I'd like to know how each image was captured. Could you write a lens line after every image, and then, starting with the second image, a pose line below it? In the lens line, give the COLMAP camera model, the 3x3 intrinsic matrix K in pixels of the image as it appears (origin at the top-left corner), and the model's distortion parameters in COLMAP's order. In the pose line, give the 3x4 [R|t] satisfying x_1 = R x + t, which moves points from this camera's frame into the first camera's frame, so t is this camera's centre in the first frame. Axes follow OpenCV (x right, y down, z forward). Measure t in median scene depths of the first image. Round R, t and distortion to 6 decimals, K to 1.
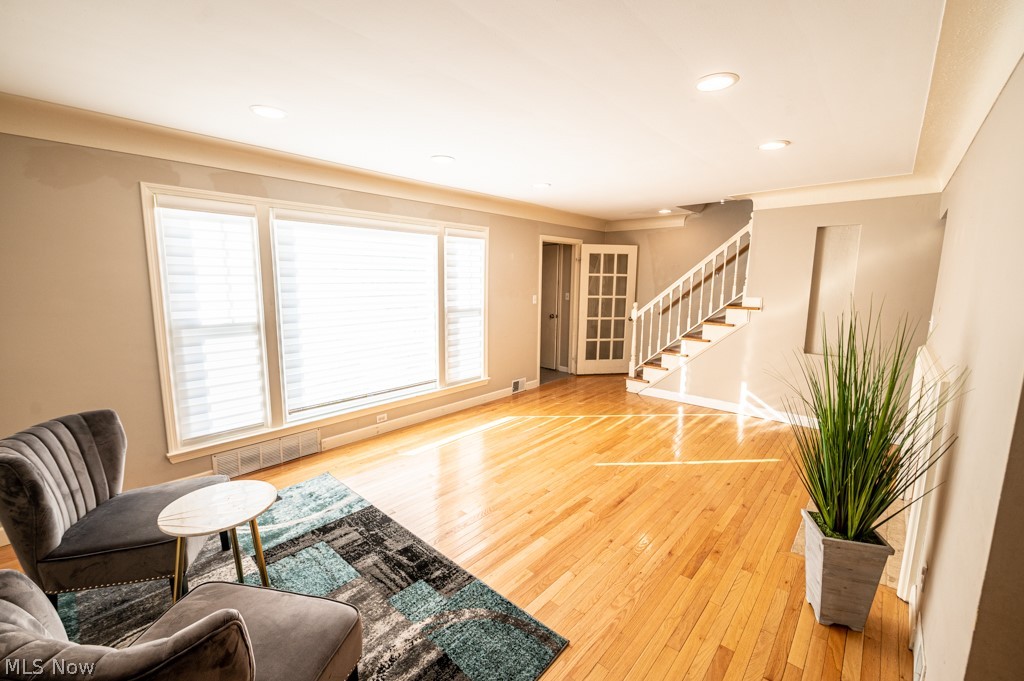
lens RADIAL K [[417.4, 0, 501.0], [0, 417.4, 336.8], [0, 0, 1]] dist [0.001041, -0.006671]
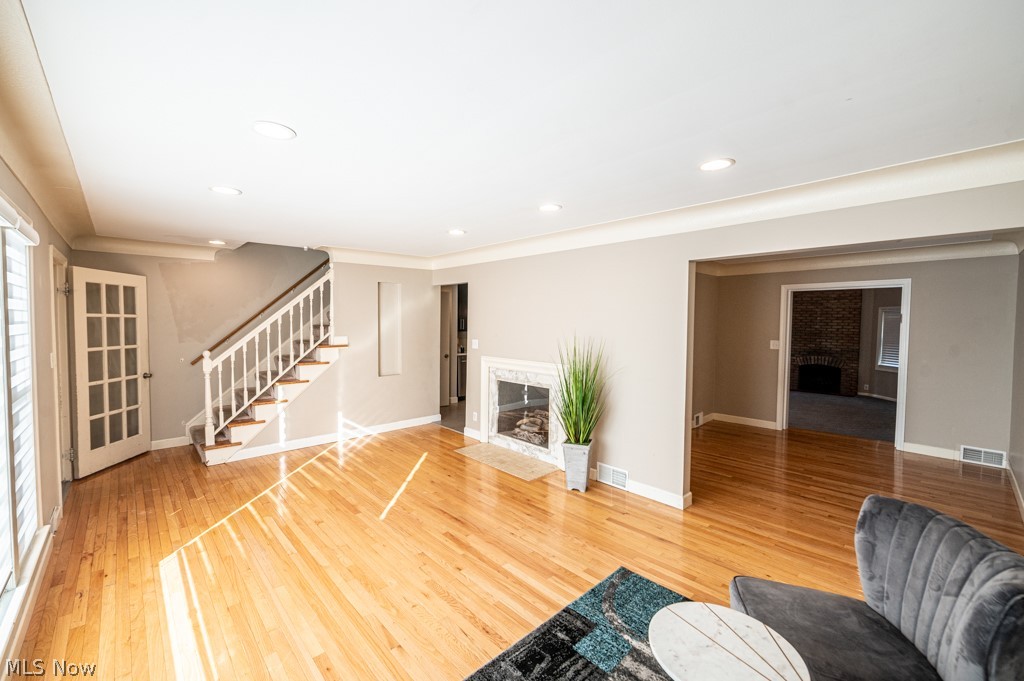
lens RADIAL K [[417.4, 0, 501.0], [0, 417.4, 336.8], [0, 0, 1]] dist [0.001041, -0.006671]
pose [[0.088572, -0.045588, 0.995026, -0.493890], [0.136705, 0.990056, 0.033192, -0.069538], [-0.986644, 0.133085, 0.093924, 0.441676]]
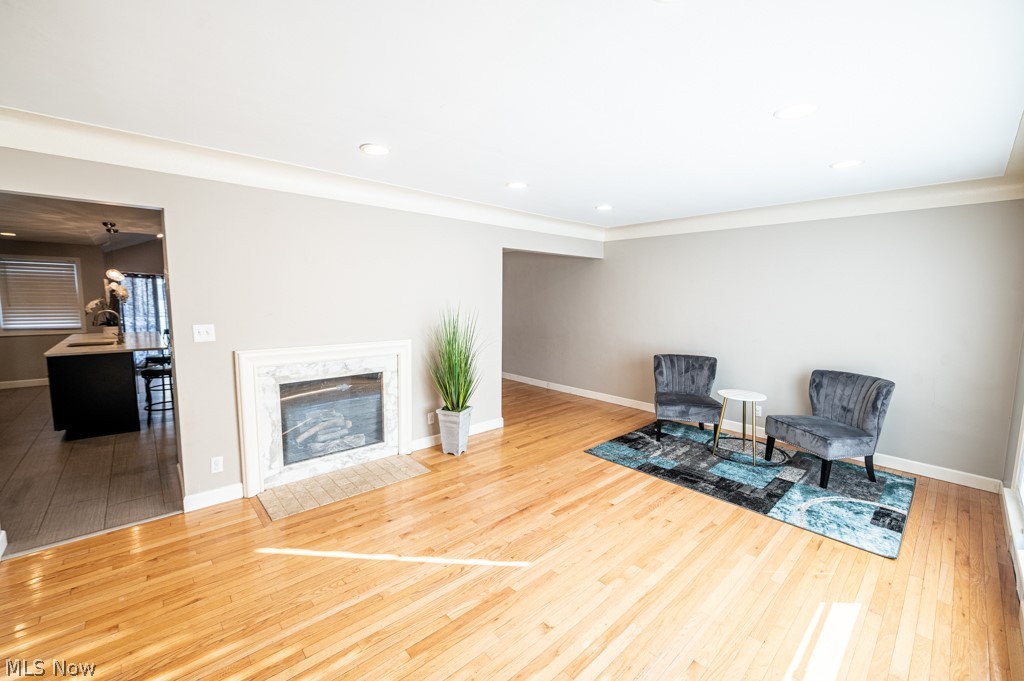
lens RADIAL K [[417.4, 0, 501.0], [0, 417.4, 336.8], [0, 0, 1]] dist [0.001041, -0.006671]
pose [[-0.995627, -0.026632, 0.089546, 0.161892], [-0.004273, 0.970485, 0.241125, -0.164234], [-0.093325, 0.239688, -0.966354, 1.174186]]
